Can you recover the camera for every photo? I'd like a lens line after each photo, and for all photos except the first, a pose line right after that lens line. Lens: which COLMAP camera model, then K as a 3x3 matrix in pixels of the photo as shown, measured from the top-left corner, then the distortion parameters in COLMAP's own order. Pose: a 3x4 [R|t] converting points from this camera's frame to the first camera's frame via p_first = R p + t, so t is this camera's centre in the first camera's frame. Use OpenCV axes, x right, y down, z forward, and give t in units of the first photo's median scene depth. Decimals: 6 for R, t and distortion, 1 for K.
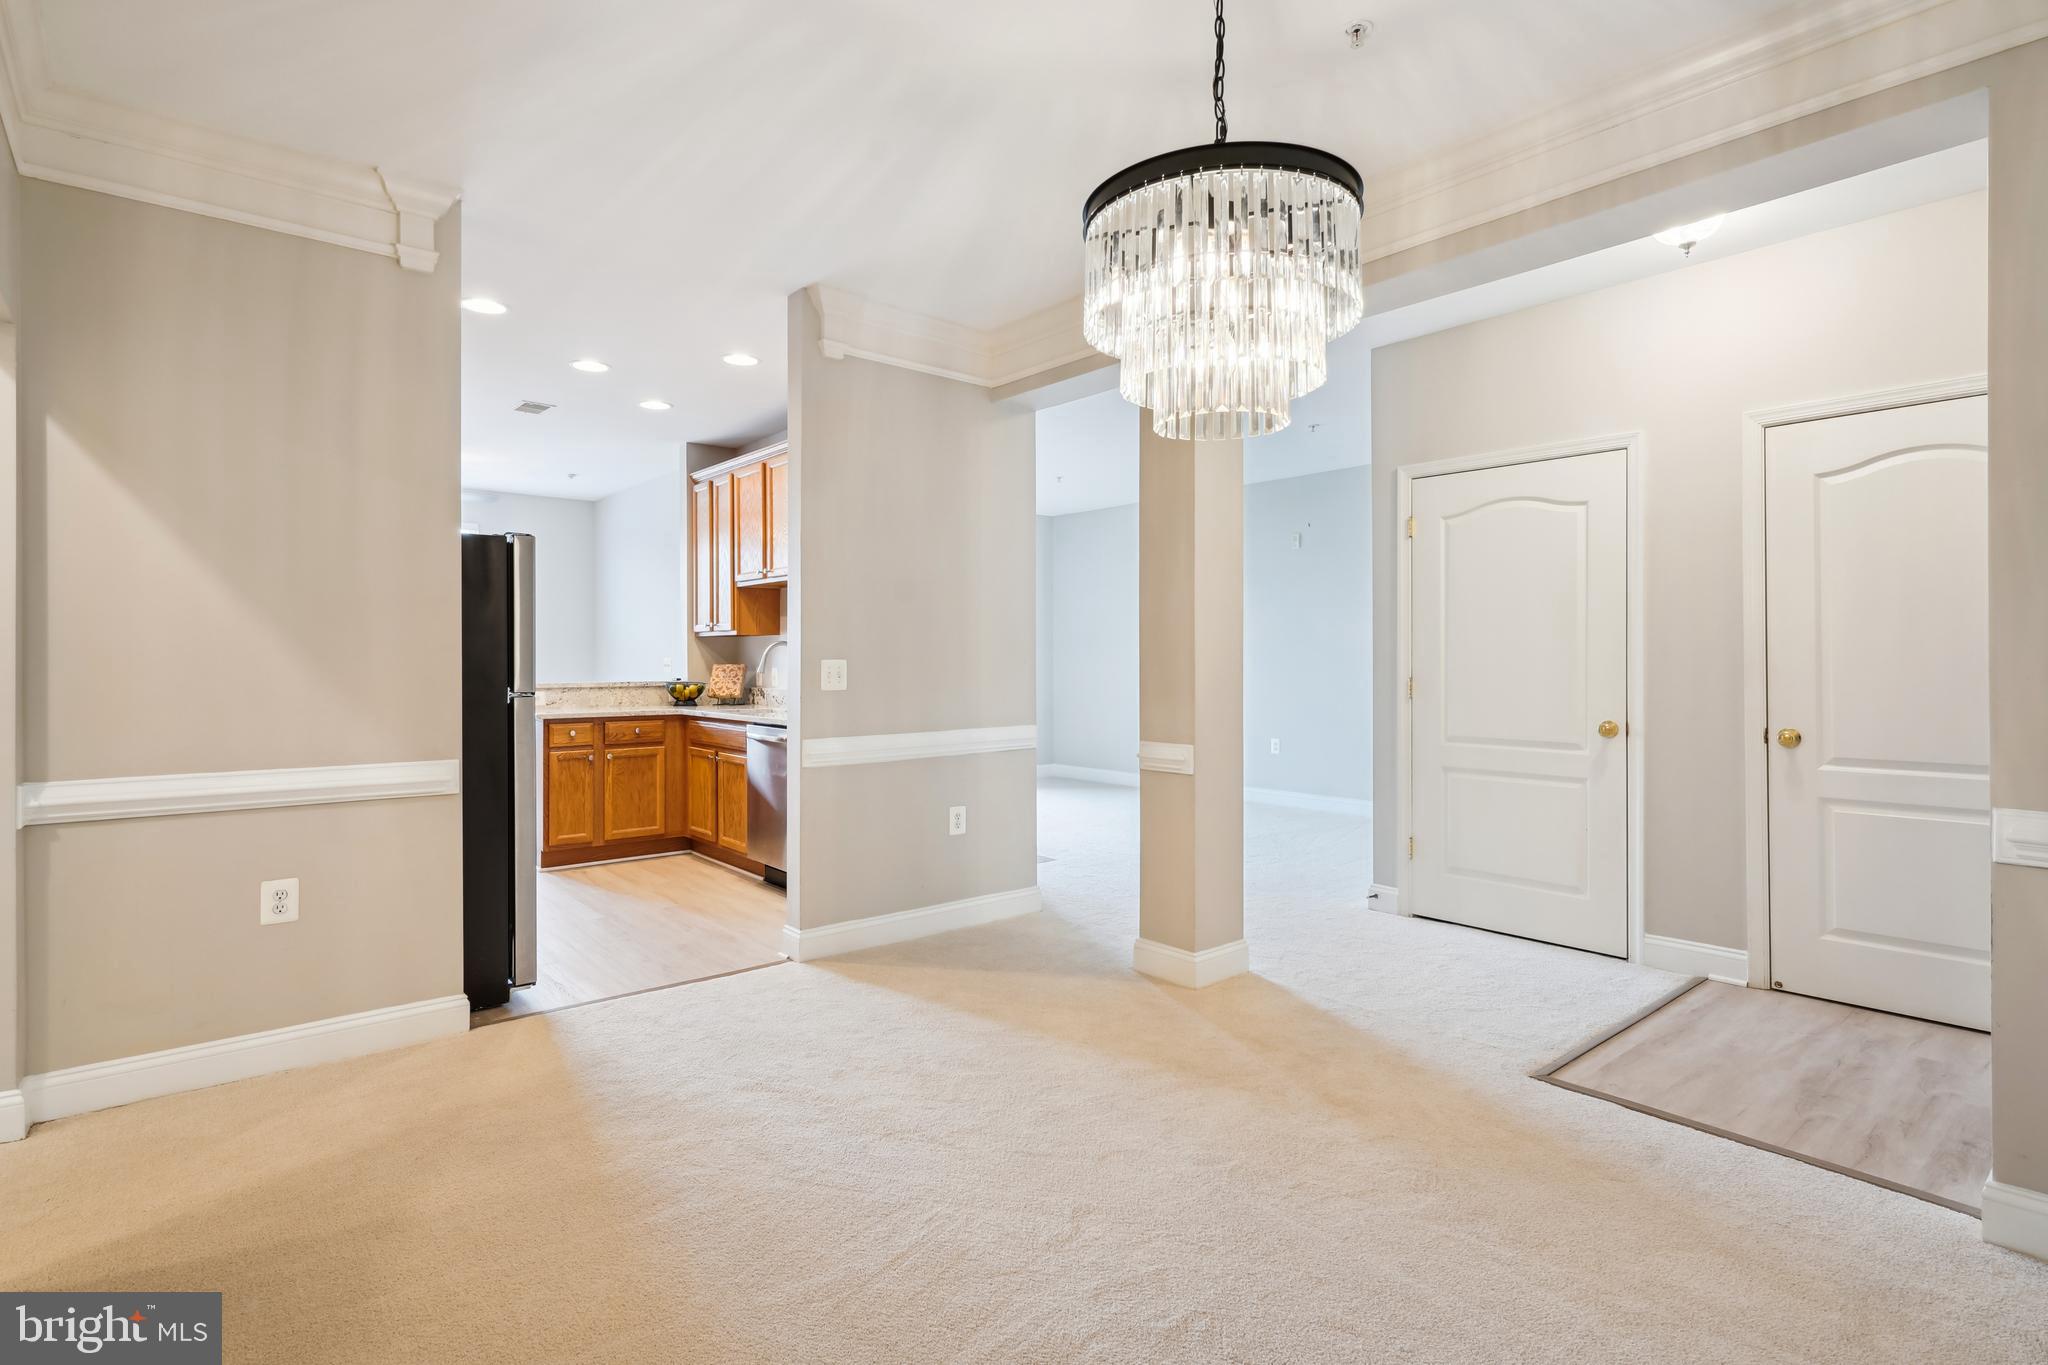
lens RADIAL K [[1015.5, 0, 1021.9], [0, 1015.5, 649.8], [0, 0, 1]] dist [0.000288, -0.000074]
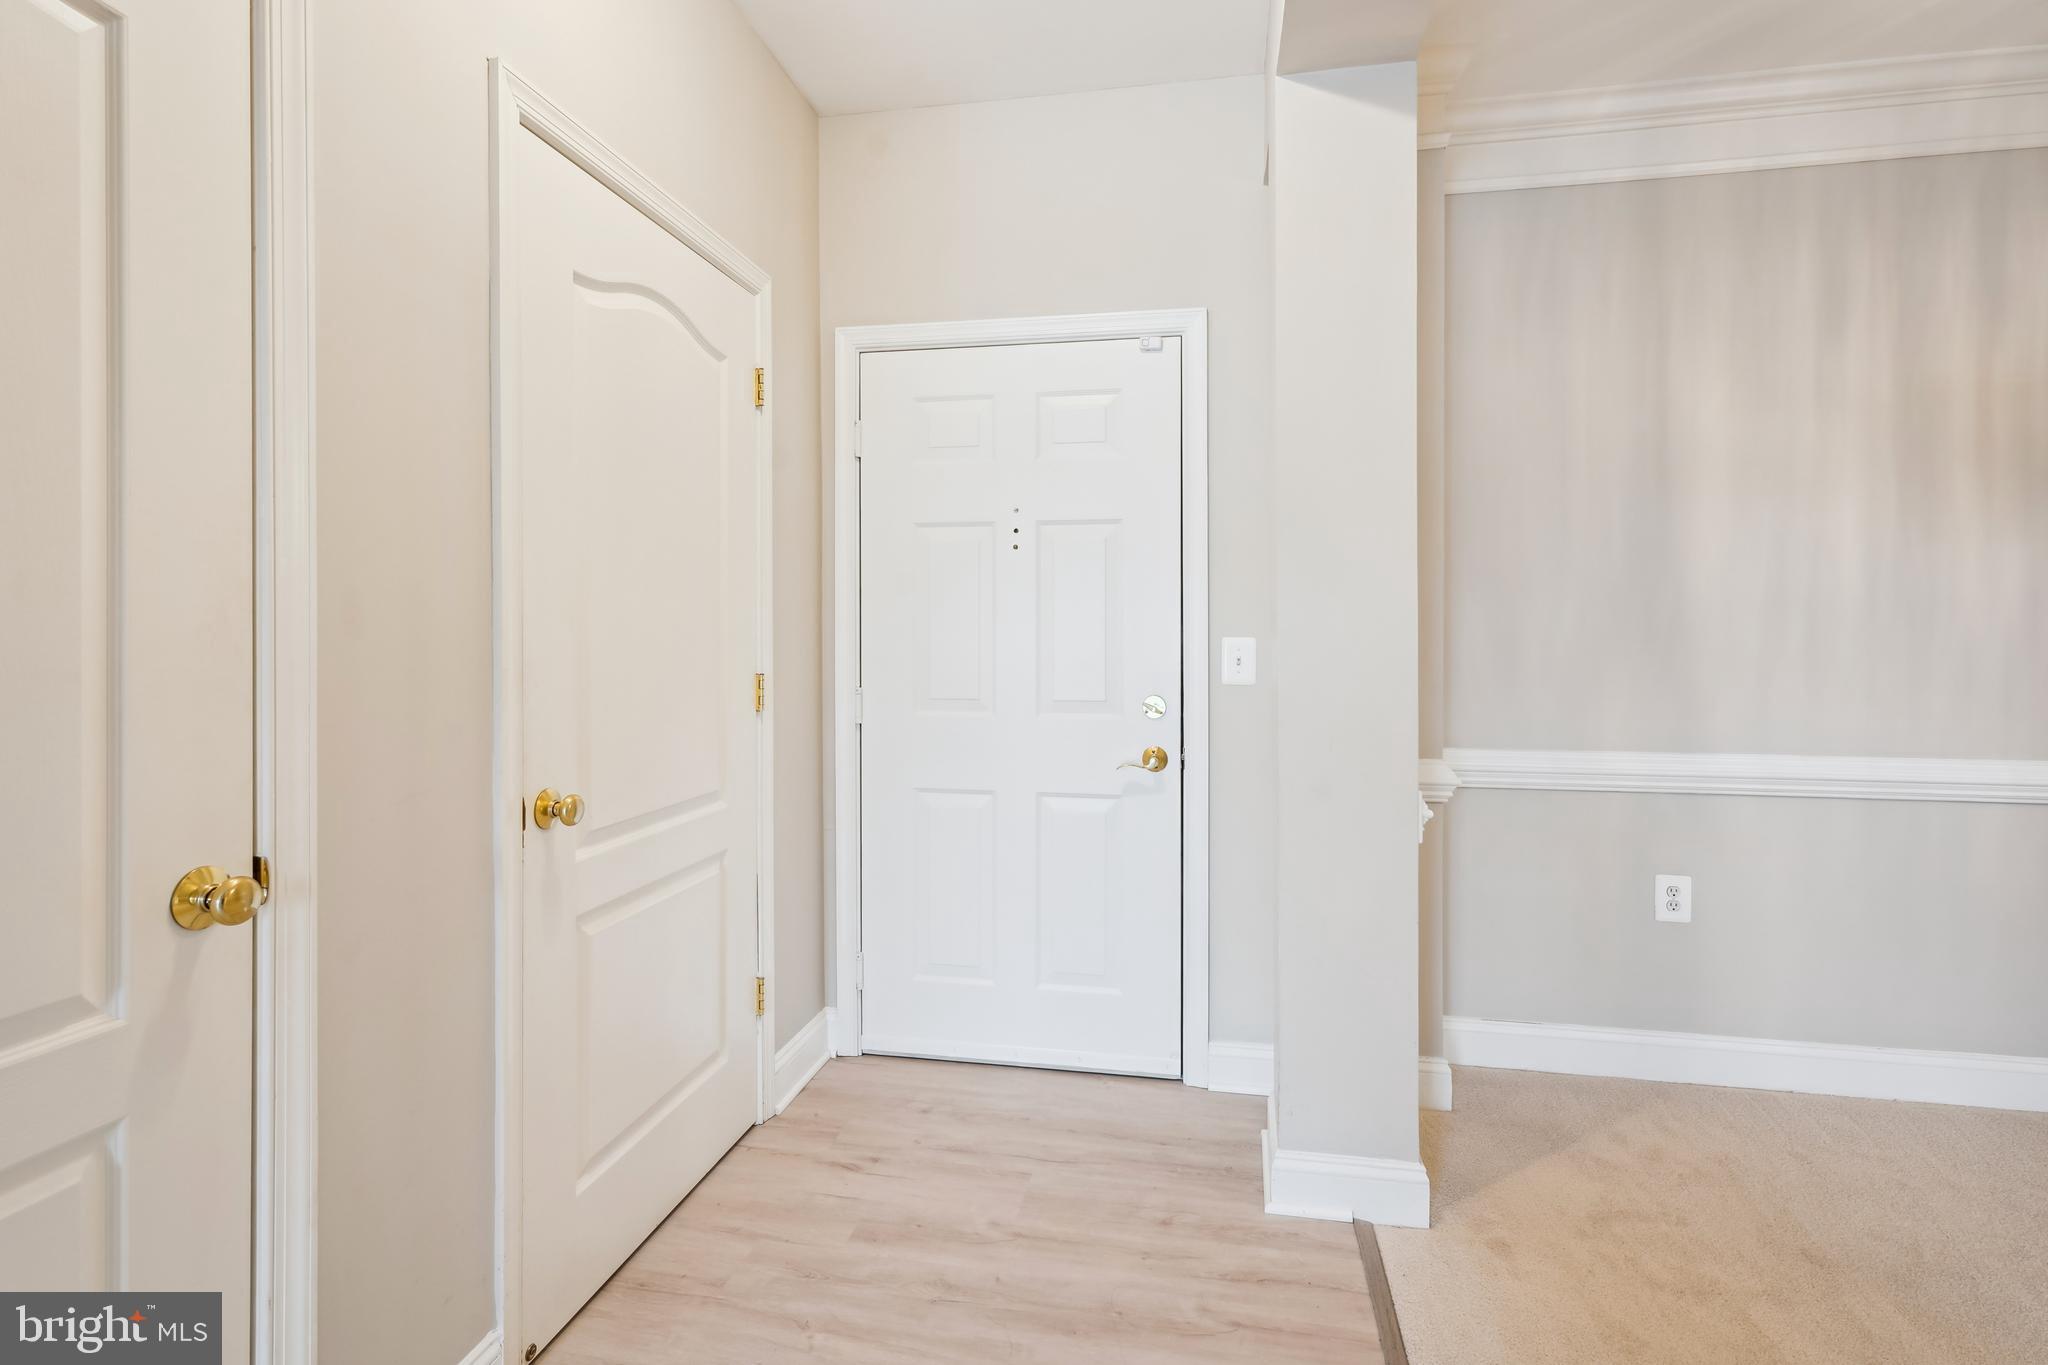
lens RADIAL K [[1015.5, 0, 1021.9], [0, 1015.5, 649.8], [0, 0, 1]] dist [0.000288, -0.000074]
pose [[-0.630207, -0.004179, 0.776416, 0.225762], [-0.003987, 0.999990, 0.002146, 0.009284], [-0.776417, -0.001743, -0.630217, 1.011250]]
